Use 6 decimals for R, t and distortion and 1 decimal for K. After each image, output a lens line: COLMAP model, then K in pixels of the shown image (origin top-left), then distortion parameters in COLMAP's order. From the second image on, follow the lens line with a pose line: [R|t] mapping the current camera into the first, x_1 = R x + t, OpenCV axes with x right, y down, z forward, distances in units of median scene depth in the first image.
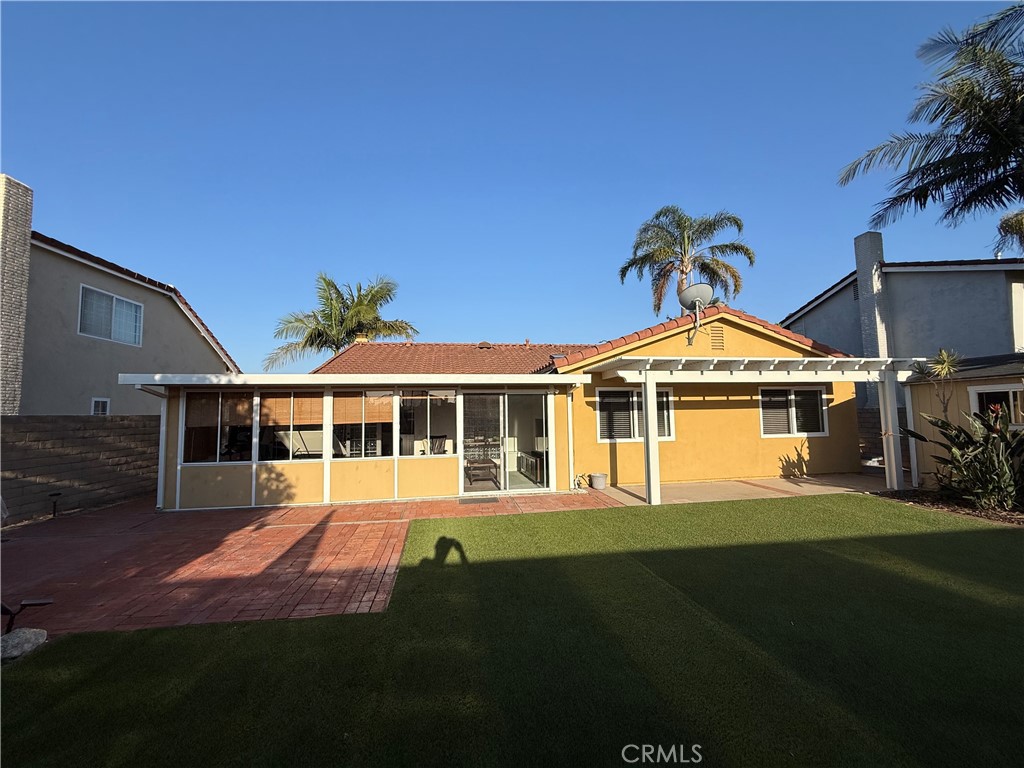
lens RADIAL K [[405.8, 0, 508.6], [0, 405.8, 385.5], [0, 0, 1]] dist [-0.000735, 0.000287]
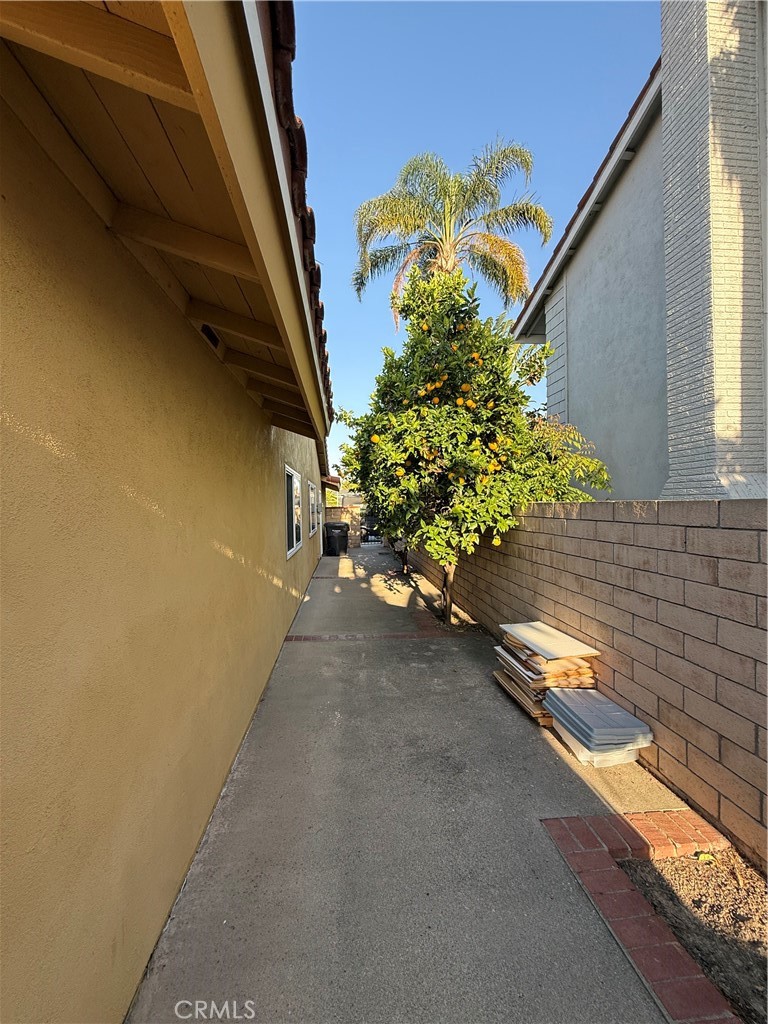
lens RADIAL K [[405.8, 0, 384.0], [0, 405.8, 512.0], [0, 0, 1]] dist [-0.000735, 0.000287]
pose [[0.998800, -0.000872, -0.048960, 1.147981], [0.005141, 0.996183, 0.087135, 0.077906], [0.048697, -0.087282, 0.994993, 1.139311]]
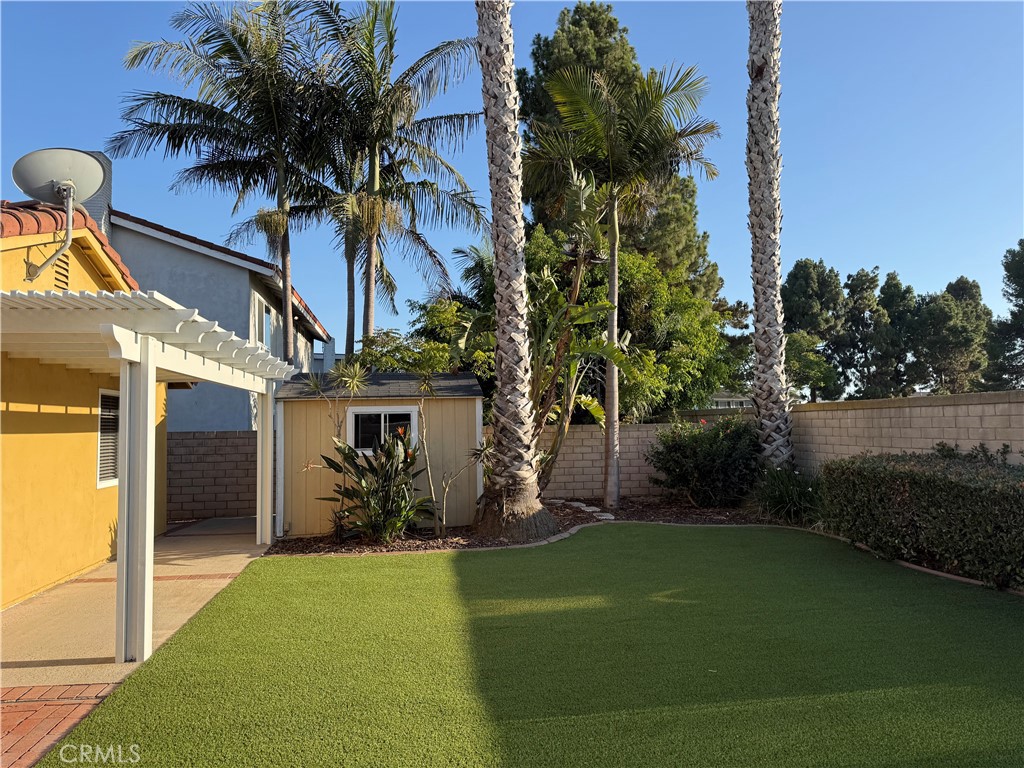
lens RADIAL K [[716.4, 0, 510.0], [0, 716.4, 390.8], [0, 0, 1]] dist [0.104234, -0.185771]
pose [[0.004733, 0.063770, 0.997953, -0.303422], [-0.056724, 0.996375, -0.063400, 0.034869], [-0.998379, -0.056308, 0.008333, 0.486778]]
